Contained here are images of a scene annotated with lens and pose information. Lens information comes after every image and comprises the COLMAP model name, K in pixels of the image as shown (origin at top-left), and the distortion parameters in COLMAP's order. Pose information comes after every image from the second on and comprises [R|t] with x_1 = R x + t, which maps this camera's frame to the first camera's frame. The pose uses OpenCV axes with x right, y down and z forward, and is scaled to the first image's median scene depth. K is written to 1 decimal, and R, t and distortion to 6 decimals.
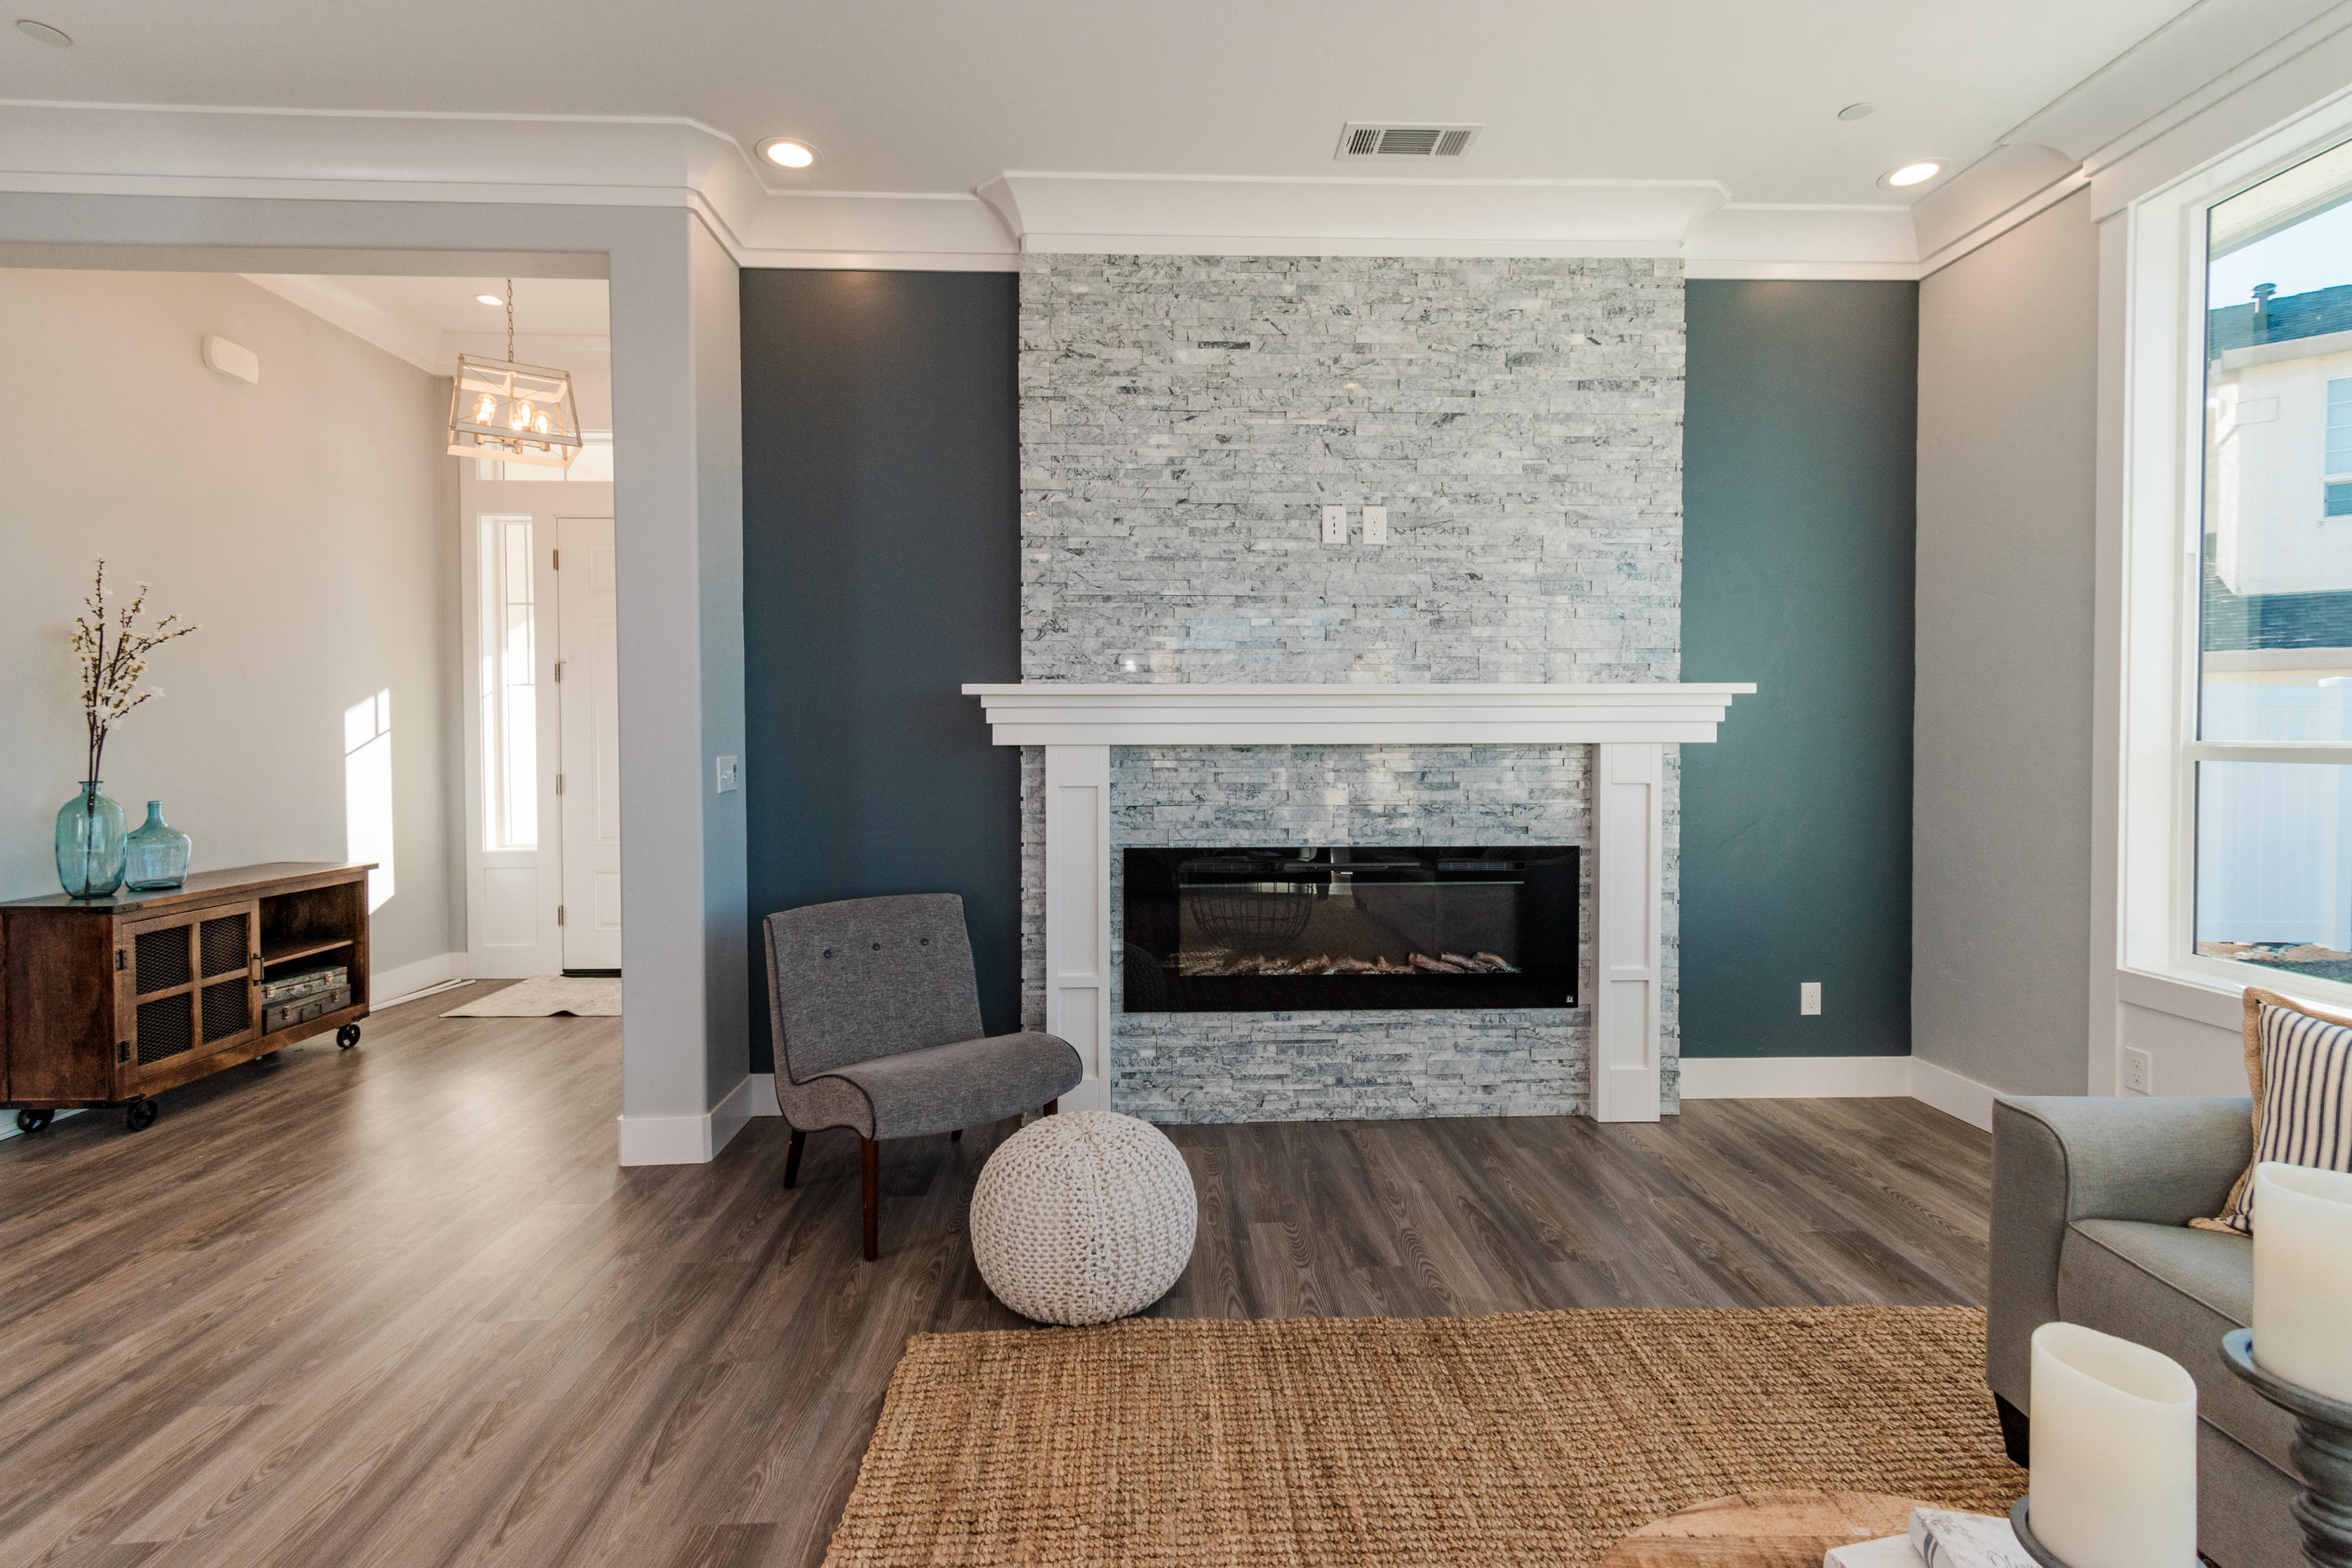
lens RADIAL K [[1074.2, 0, 1183.9], [0, 1074.2, 755.6], [0, 0, 1]] dist [0.004517, -0.001637]
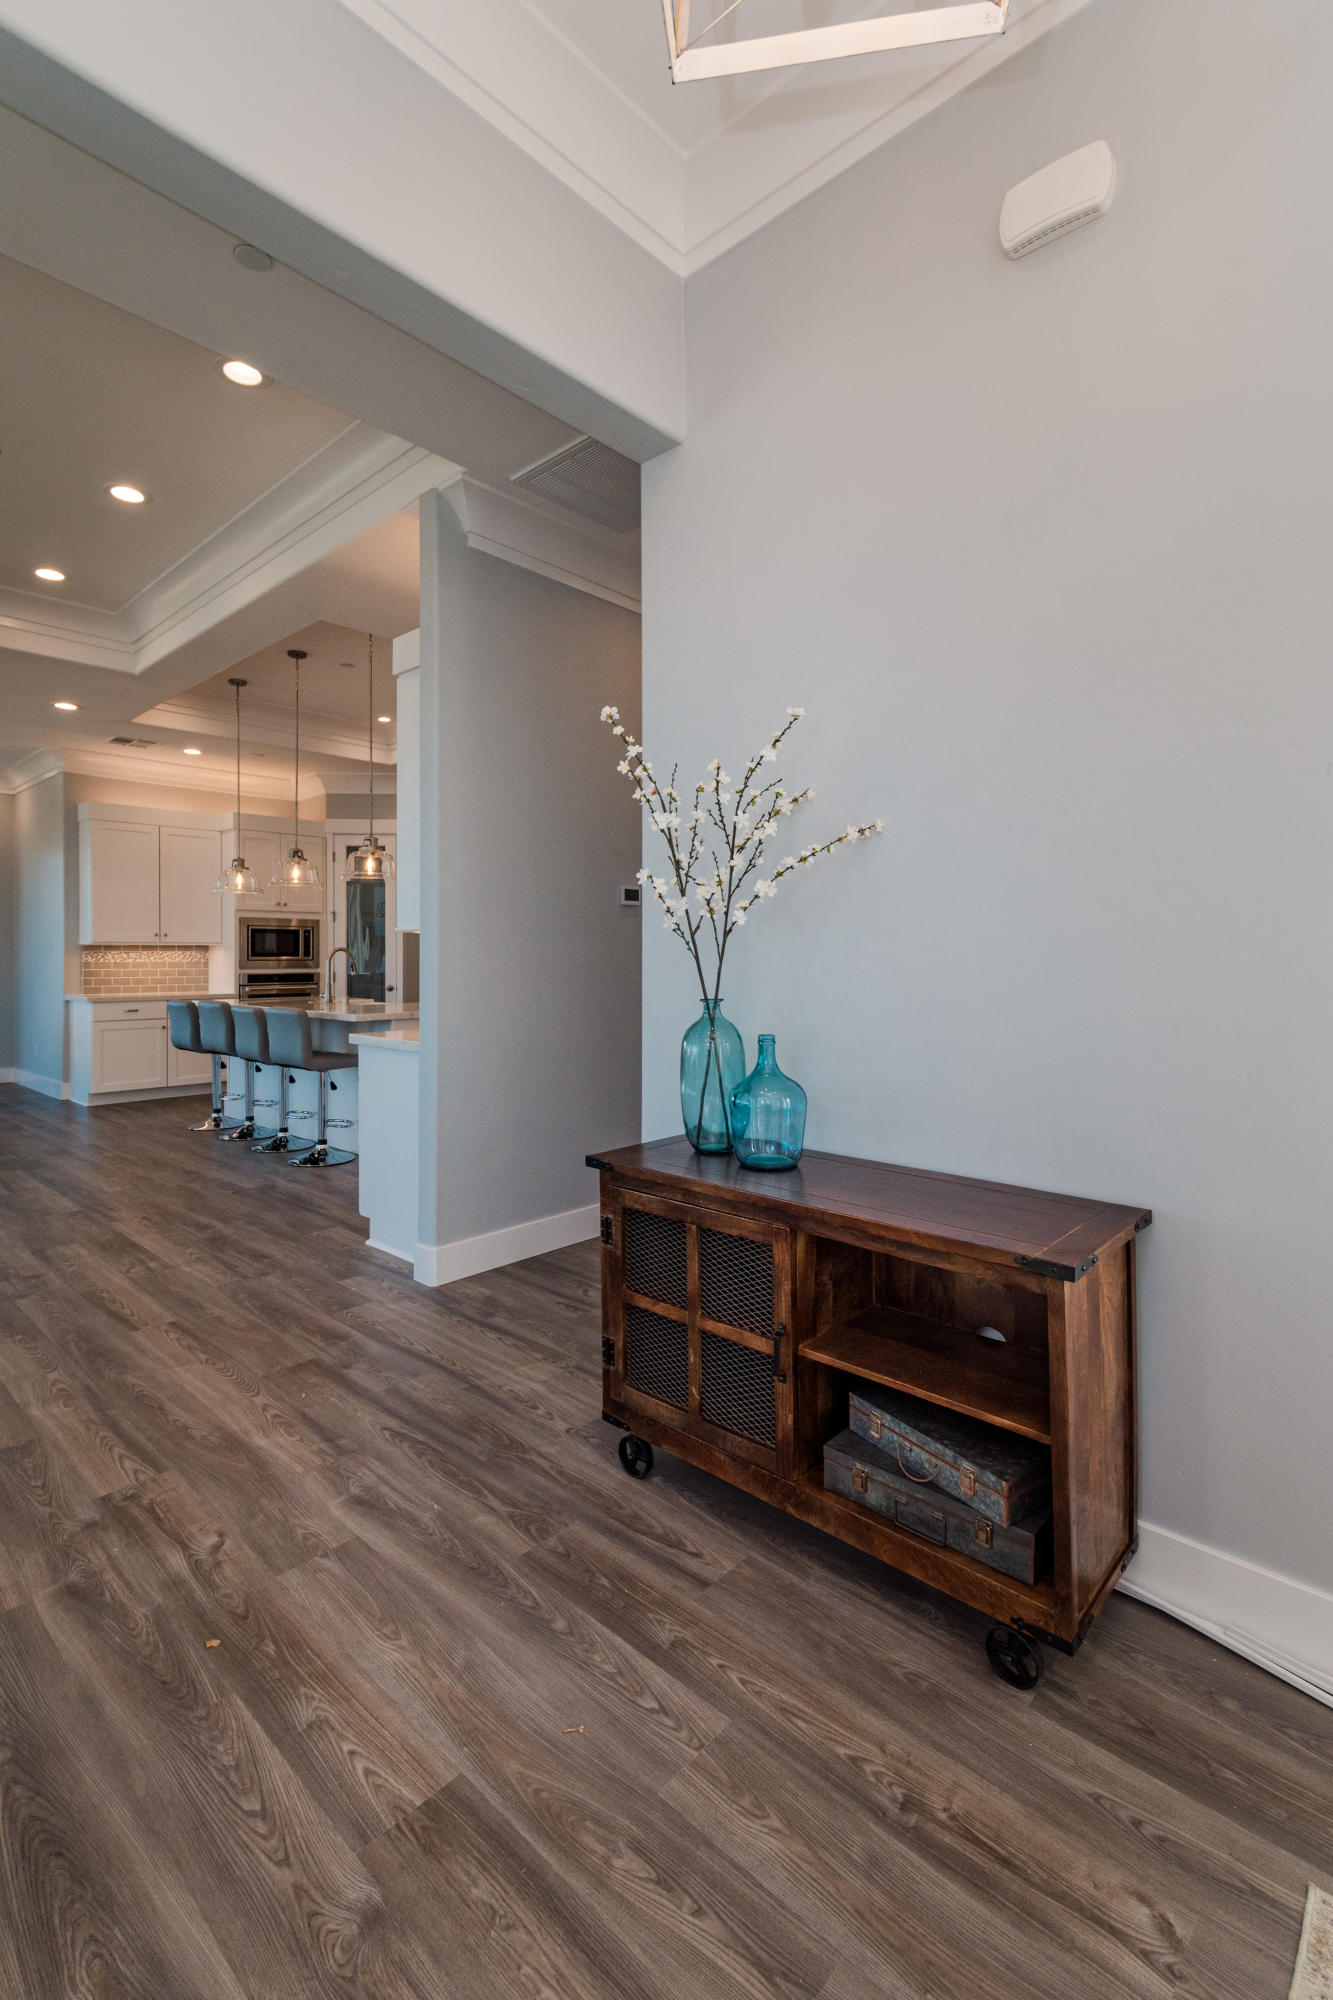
lens RADIAL K [[913.5, 0, 647.0], [0, 913.5, 936.7], [0, 0, 1]] dist [0.004517, -0.001637]
pose [[-0.708187, 0.002126, -0.706021, -0.533700], [-0.006915, 0.999927, 0.009946, -0.025701], [0.705991, 0.011926, -0.708121, 1.442447]]
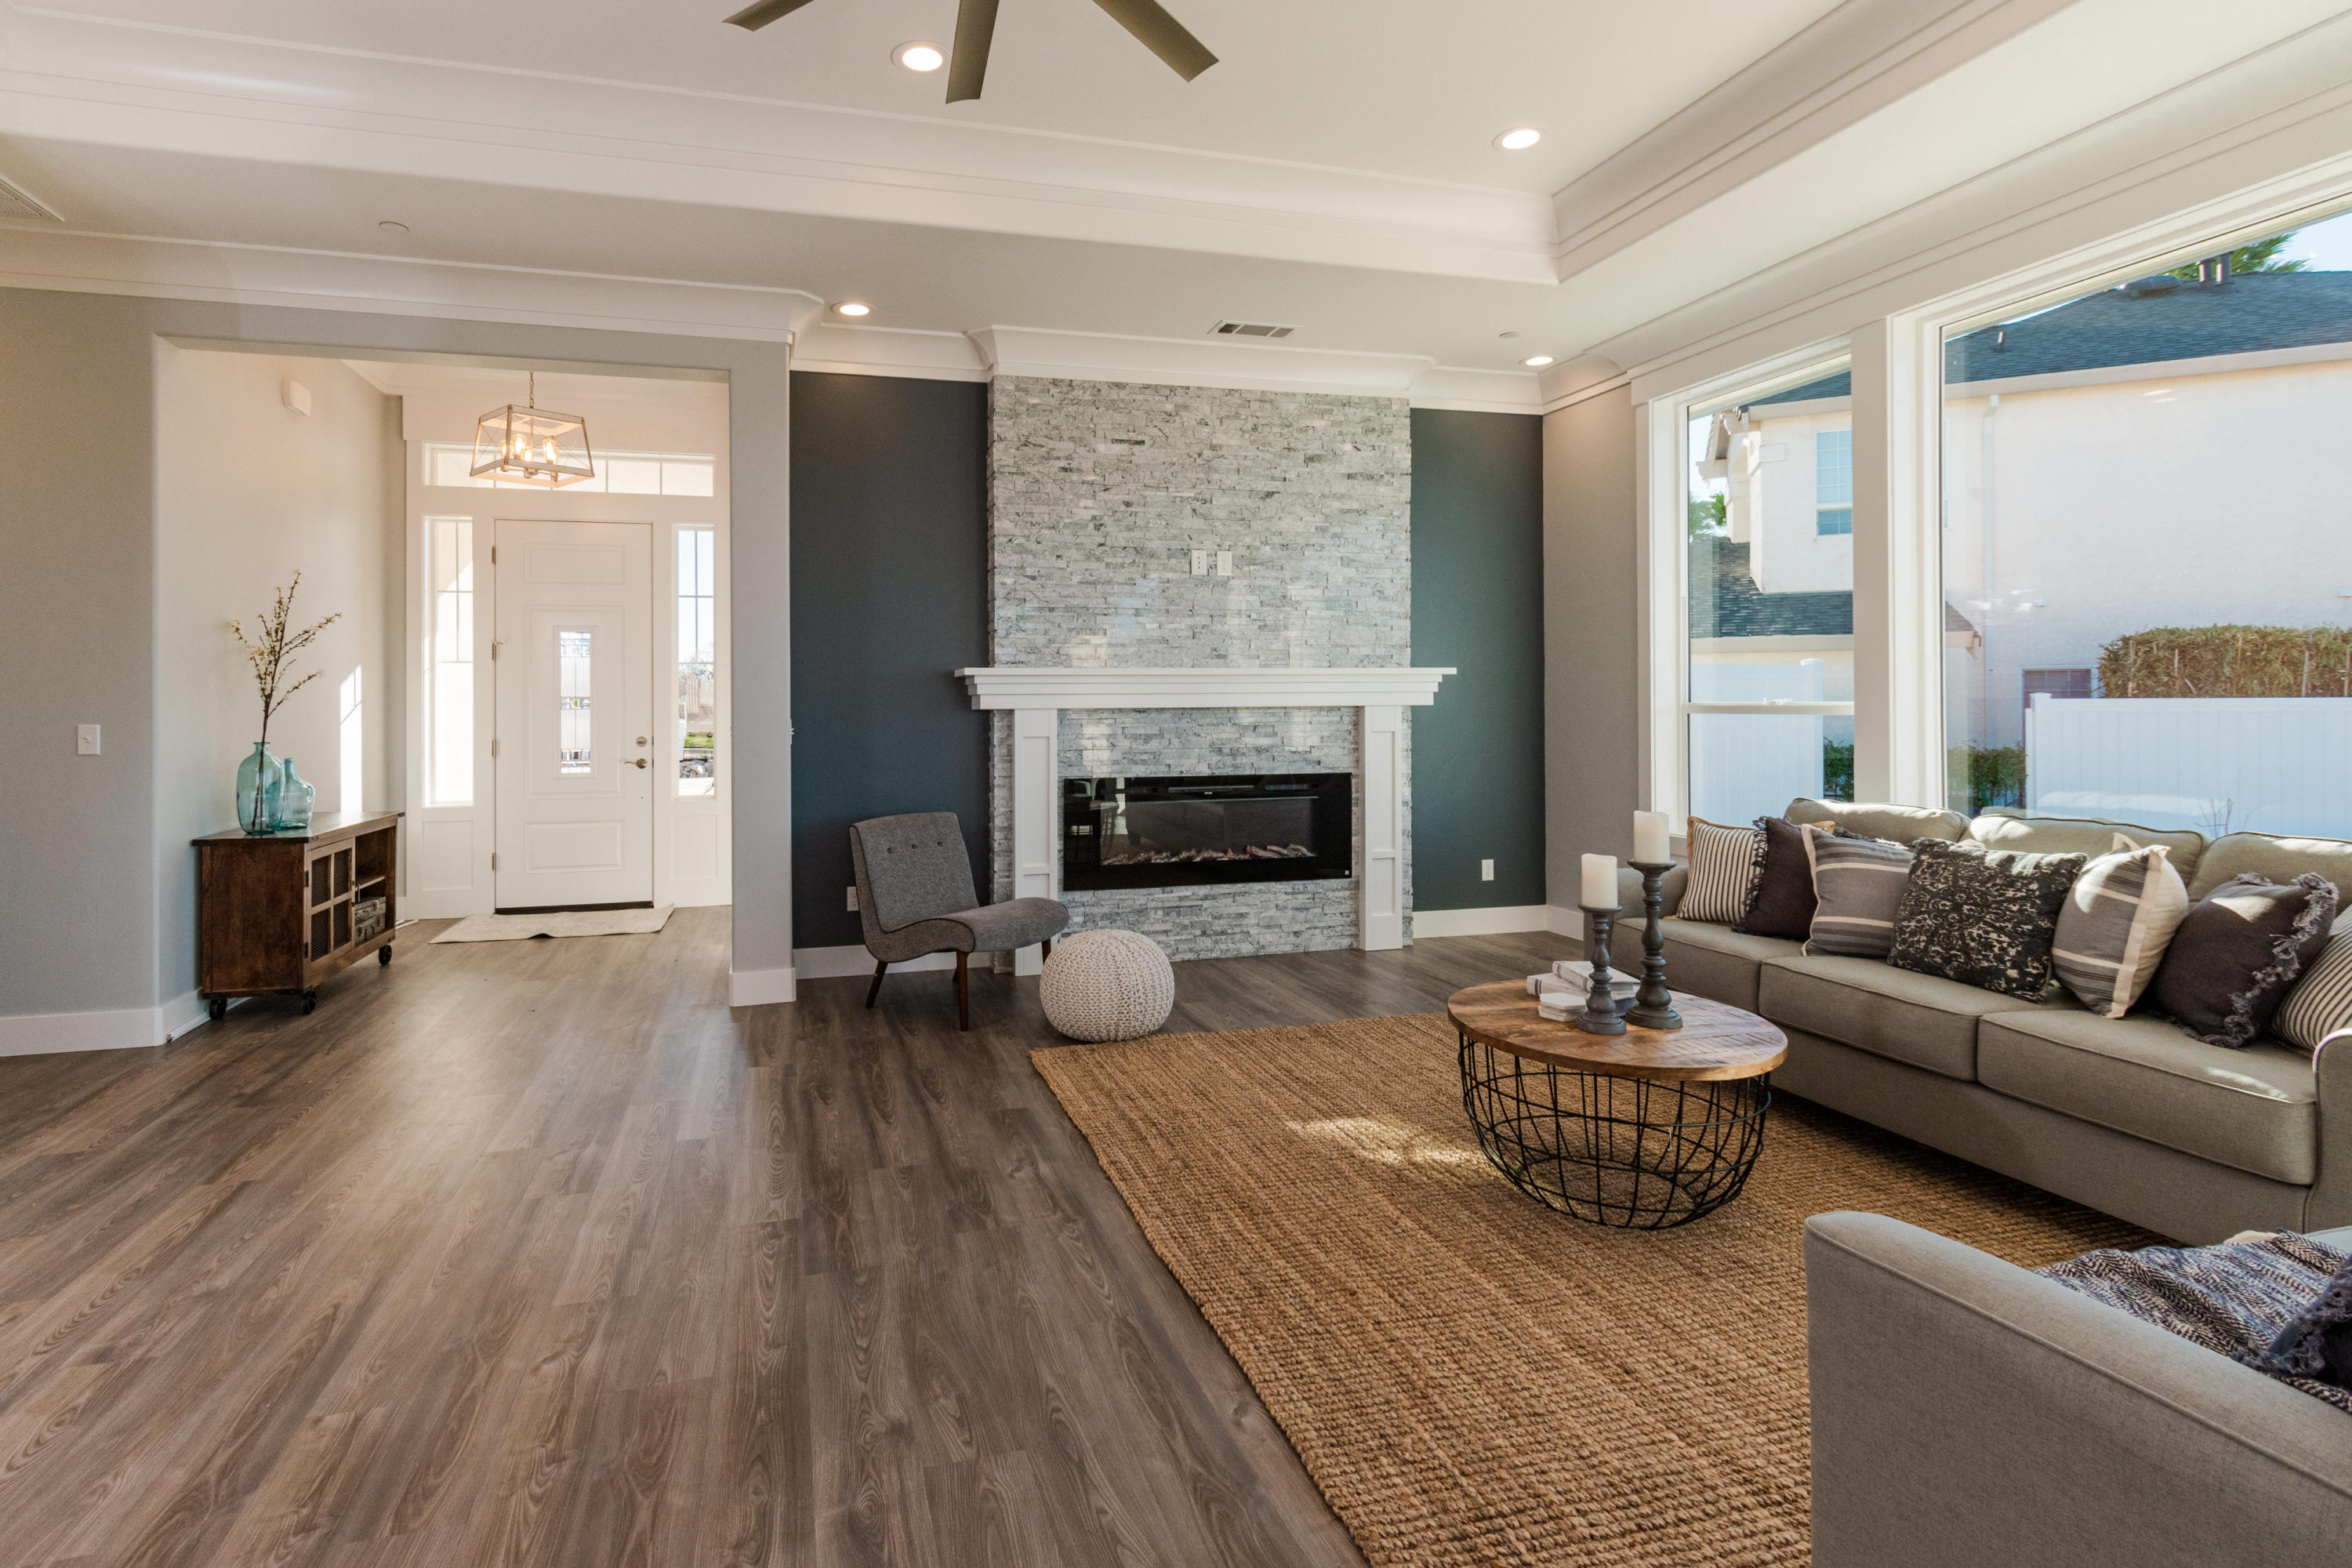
lens RADIAL K [[1074.2, 0, 1085.5], [0, 1074.2, 705.2], [0, 0, 1]] dist [0.004517, -0.001637]
pose [[0.980985, -0.005441, 0.194006, -0.311095], [0.008966, 0.999810, -0.017296, 0.010797], [-0.193875, 0.018707, 0.980848, -0.448829]]
